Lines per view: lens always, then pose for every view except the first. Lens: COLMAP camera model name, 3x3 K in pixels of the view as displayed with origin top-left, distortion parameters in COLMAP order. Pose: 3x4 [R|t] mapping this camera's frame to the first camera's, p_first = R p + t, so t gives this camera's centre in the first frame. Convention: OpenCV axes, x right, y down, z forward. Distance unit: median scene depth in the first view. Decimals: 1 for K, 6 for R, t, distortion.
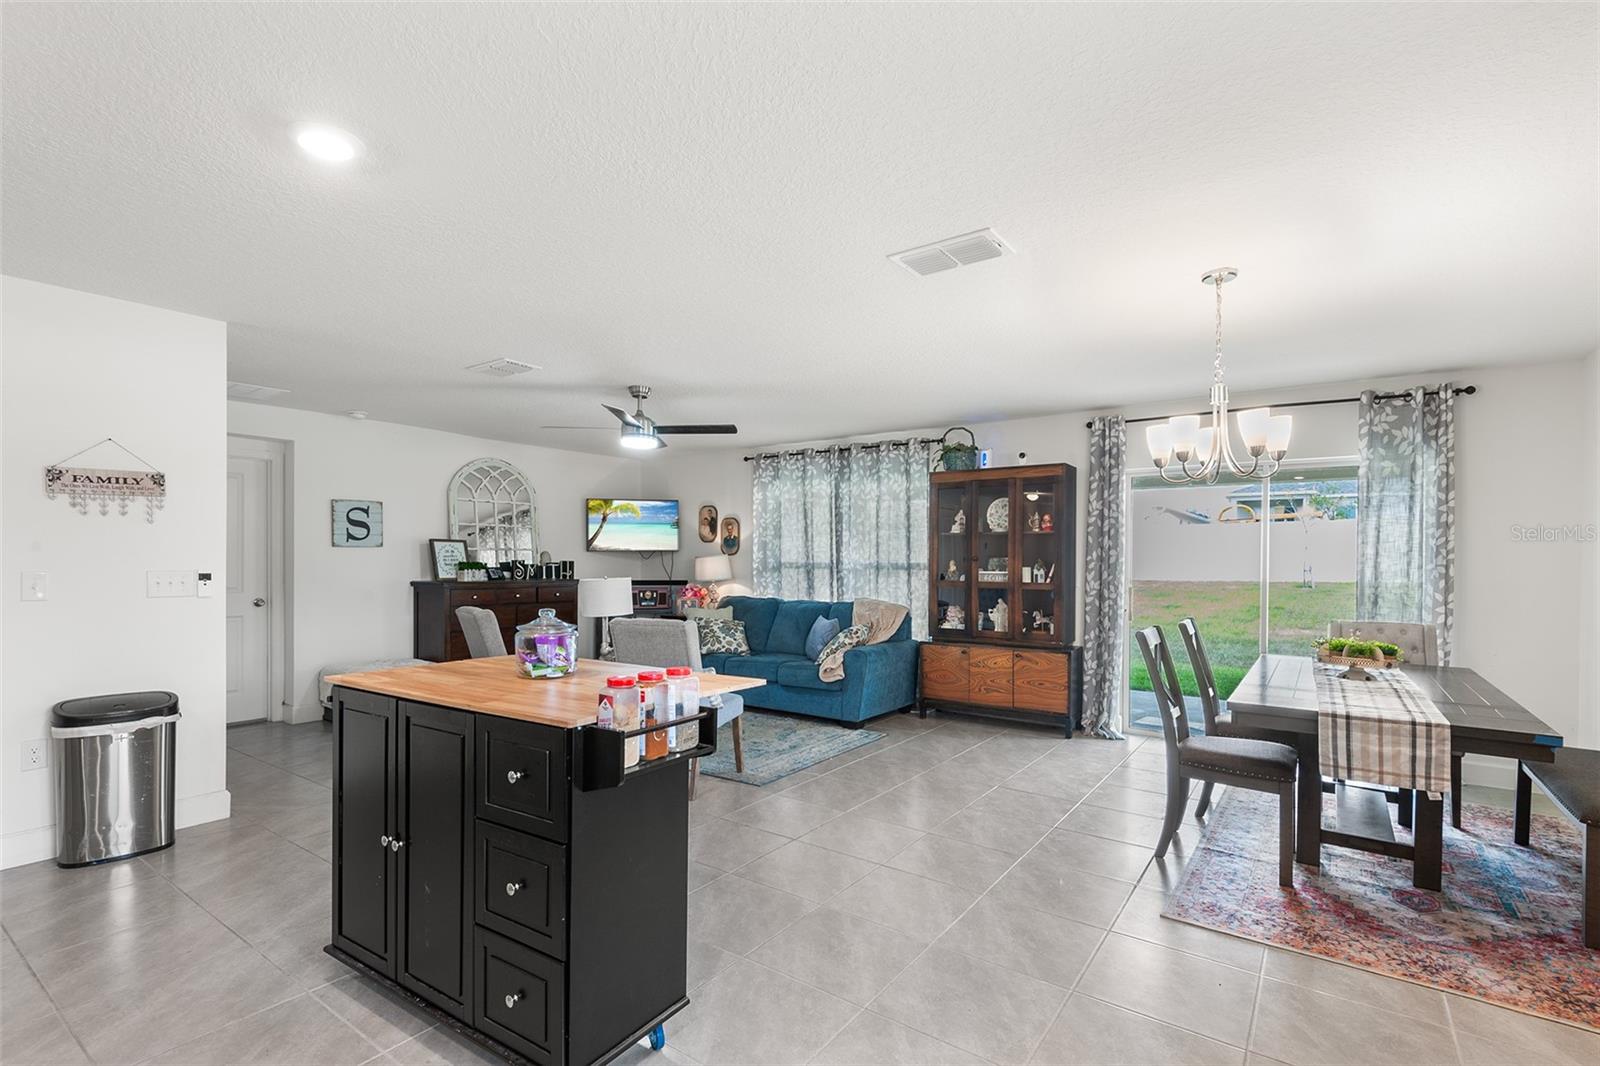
lens RADIAL K [[735.3, 0, 797.4], [0, 735.3, 562.3], [0, 0, 1]] dist [0.029339, -0.018691]
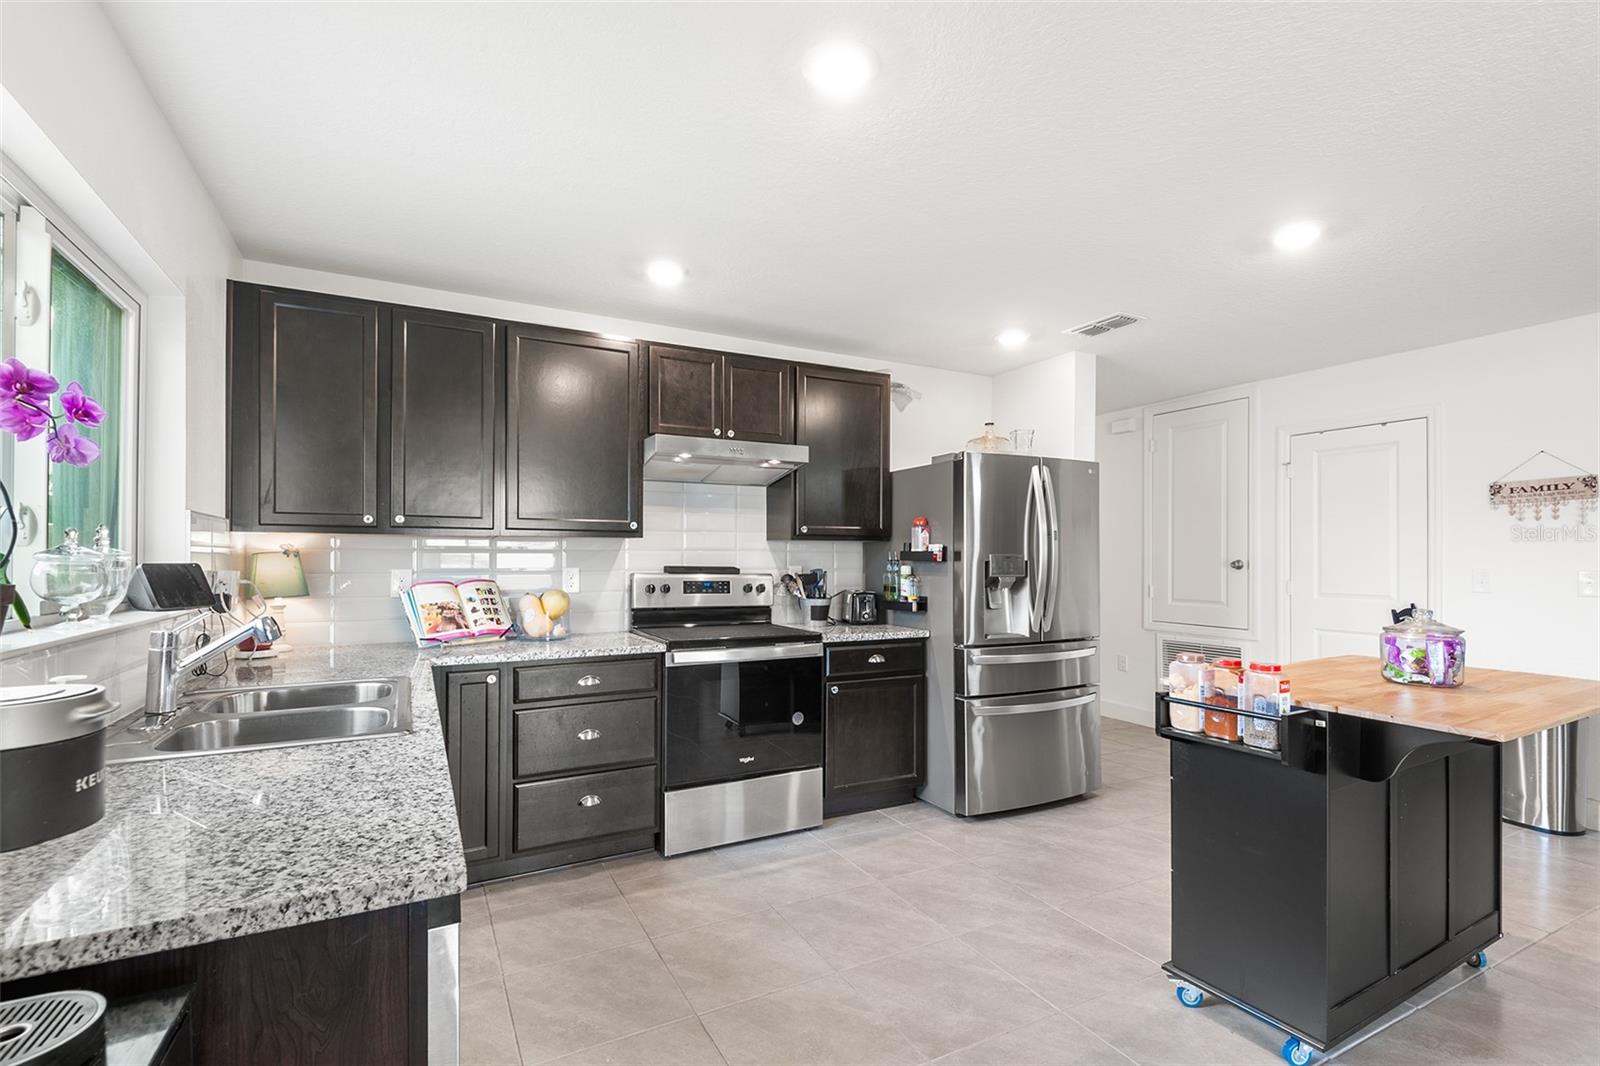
lens RADIAL K [[735.3, 0, 802.2], [0, 735.3, 551.5], [0, 0, 1]] dist [0.029339, -0.018691]
pose [[-0.443309, -0.012705, -0.896279, 0.302671], [-0.009756, 0.999909, -0.009349, 0.002927], [0.896316, 0.004599, -0.443392, 0.268852]]
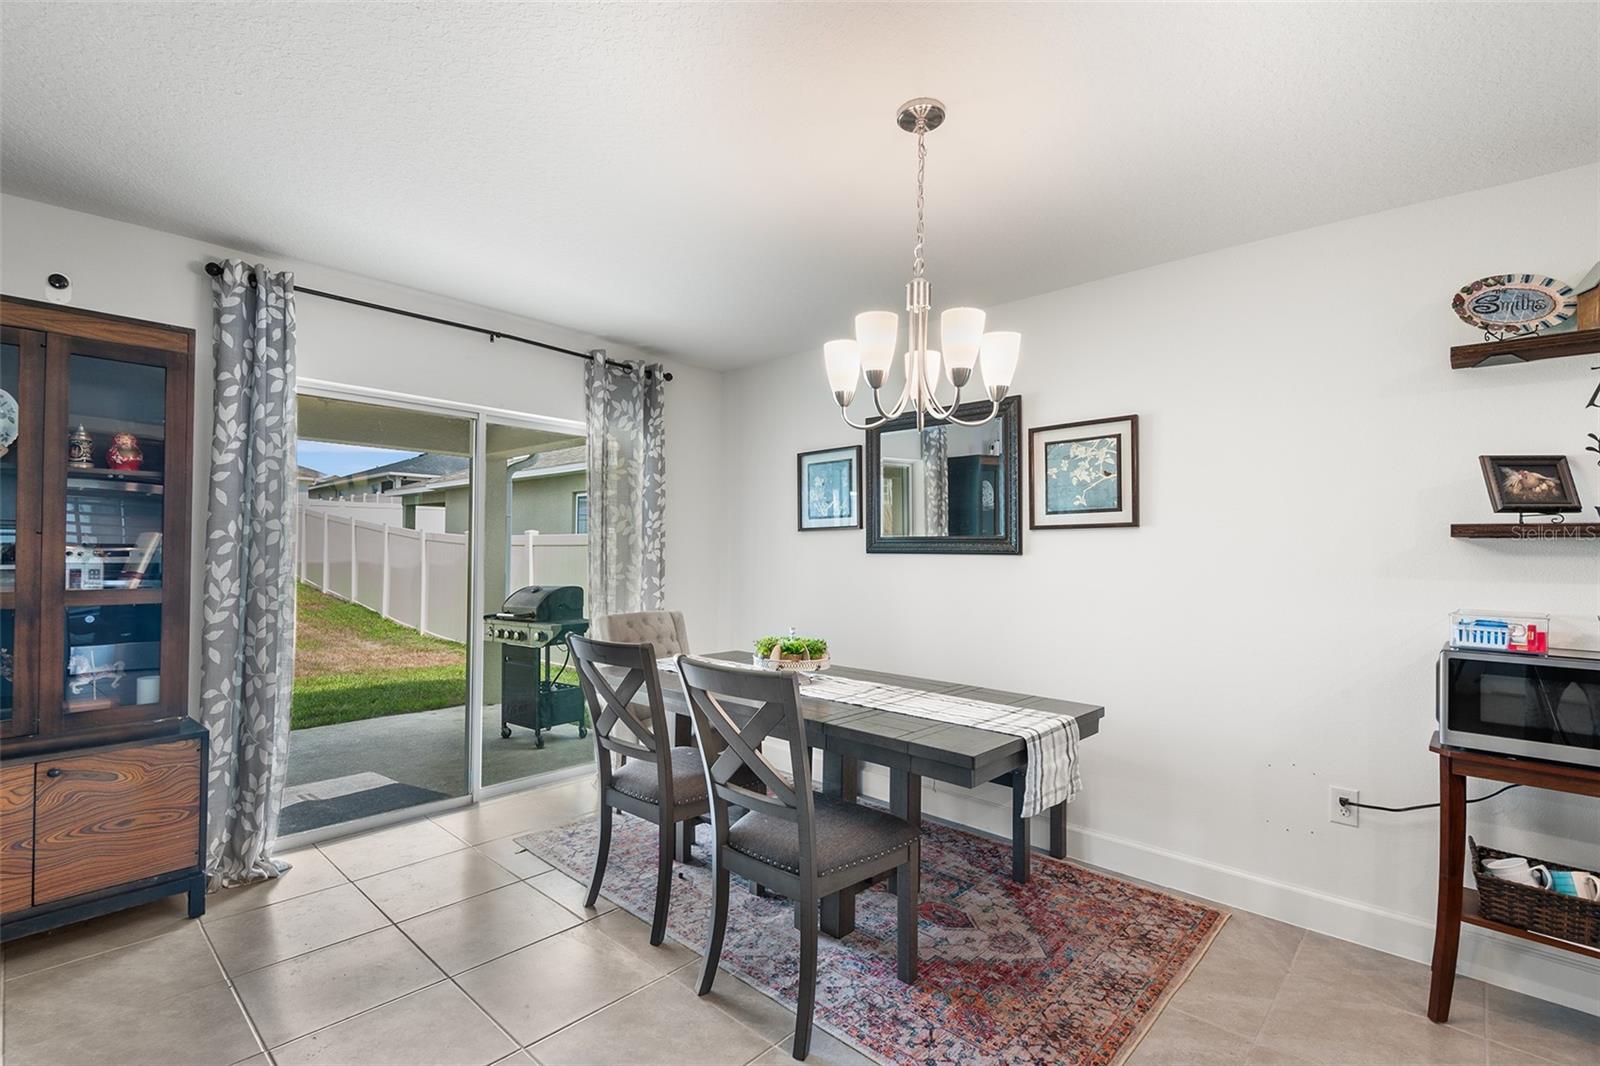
lens RADIAL K [[735.3, 0, 799.7], [0, 735.3, 540.0], [0, 0, 1]] dist [0.029339, -0.018691]
pose [[0.122999, 0.009267, 0.992364, -0.049877], [-0.009347, 0.999923, -0.008179, -0.001145], [-0.992363, -0.008270, 0.123076, 0.494821]]
